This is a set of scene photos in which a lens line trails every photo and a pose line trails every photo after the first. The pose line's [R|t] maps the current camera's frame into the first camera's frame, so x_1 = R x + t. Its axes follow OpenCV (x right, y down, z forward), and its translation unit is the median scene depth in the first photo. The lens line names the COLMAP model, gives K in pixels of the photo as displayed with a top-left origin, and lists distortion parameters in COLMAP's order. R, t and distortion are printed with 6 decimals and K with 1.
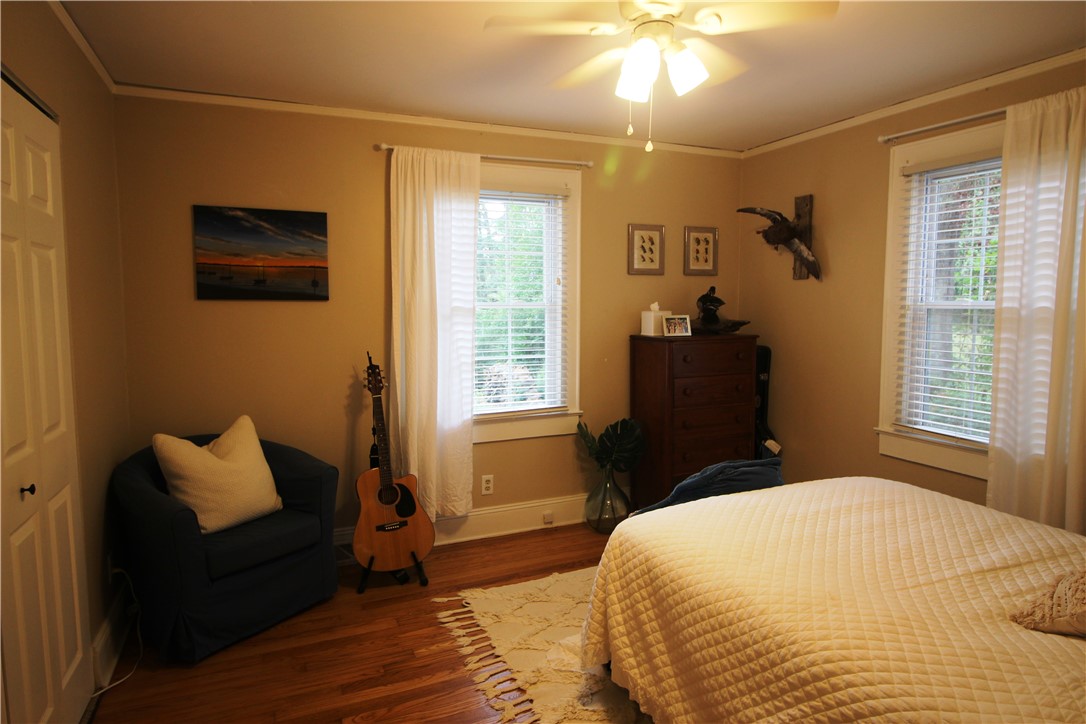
lens RADIAL K [[648.0, 0, 545.4], [0, 648.0, 347.8], [0, 0, 1]] dist [-0.000286, -0.001544]
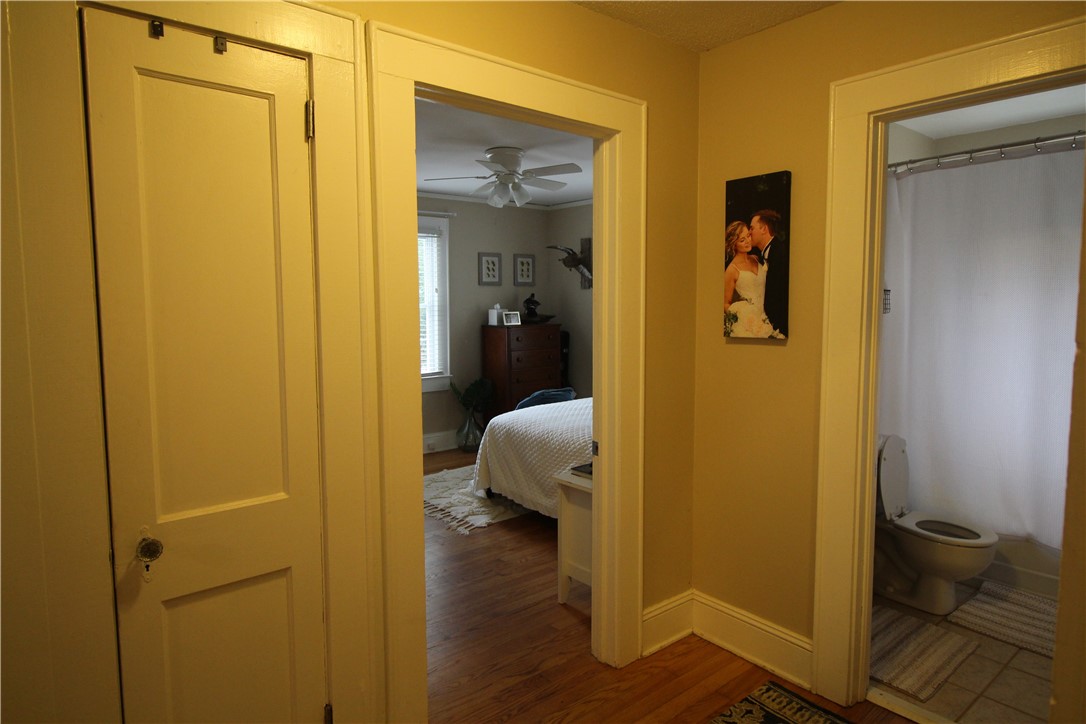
lens RADIAL K [[648.0, 0, 545.4], [0, 648.0, 347.8], [0, 0, 1]] dist [-0.000286, -0.001544]
pose [[0.960153, -0.021271, 0.278663, -0.152248], [0.022818, 0.999737, -0.002309, 0.041223], [-0.278540, 0.008575, 0.960386, -0.512182]]
